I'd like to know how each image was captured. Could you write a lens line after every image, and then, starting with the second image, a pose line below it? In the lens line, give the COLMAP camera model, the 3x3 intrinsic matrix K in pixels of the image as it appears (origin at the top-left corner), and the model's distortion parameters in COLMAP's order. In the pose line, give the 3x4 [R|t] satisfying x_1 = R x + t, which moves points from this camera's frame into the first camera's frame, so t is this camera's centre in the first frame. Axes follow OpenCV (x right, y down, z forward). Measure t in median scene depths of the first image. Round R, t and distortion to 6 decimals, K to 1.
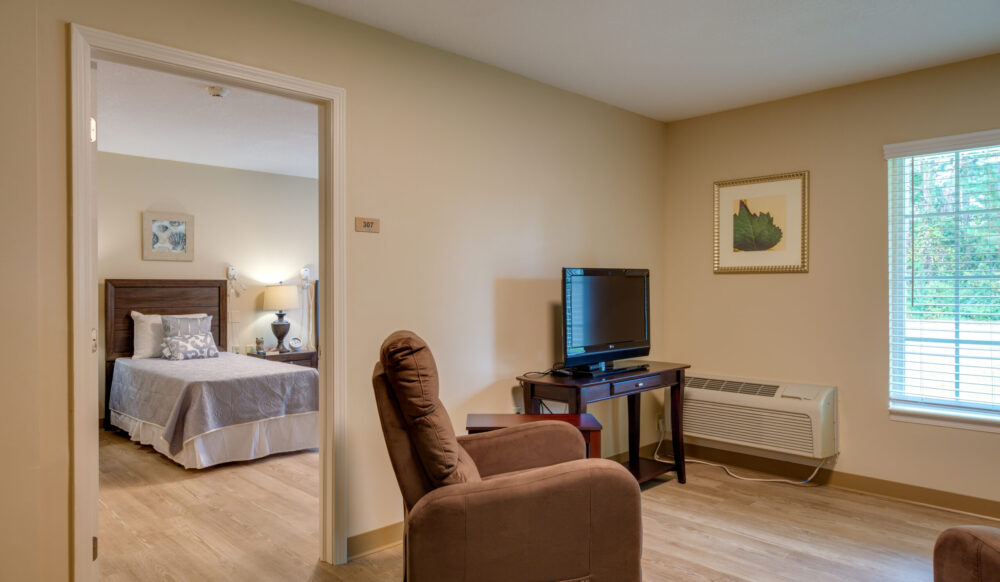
lens RADIAL K [[639.1, 0, 500.0], [0, 639.1, 291.0], [0, 0, 1]] dist [-0.000238, -0.000018]
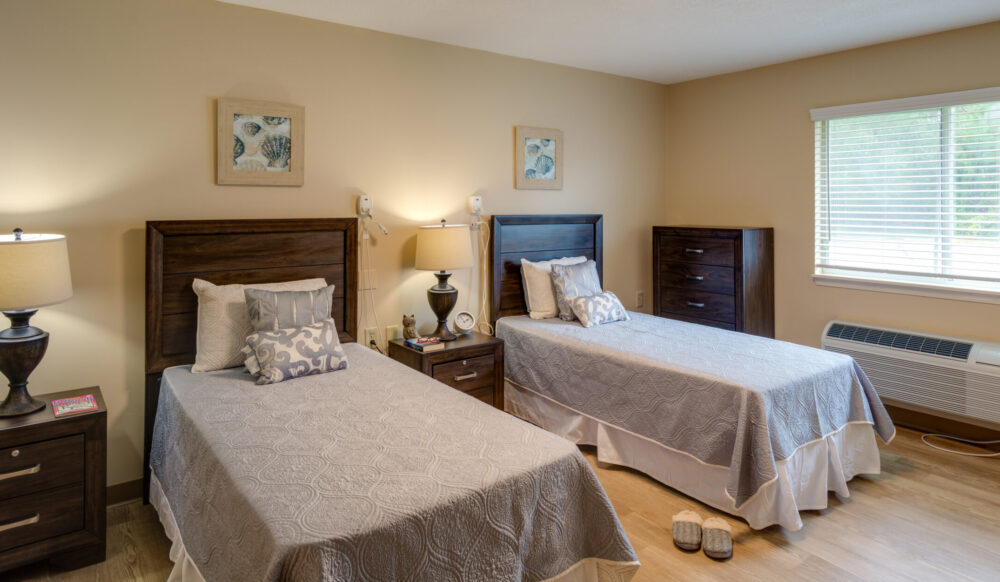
lens RADIAL K [[596.4, 0, 500.9], [0, 596.4, 199.2], [0, 0, 1]] dist [0.003415, 0.000632]
pose [[0.991511, 0.001145, -0.130014, -1.076550], [-0.002717, 0.999925, -0.011916, -0.133668], [0.129991, 0.012168, 0.991441, 2.265640]]
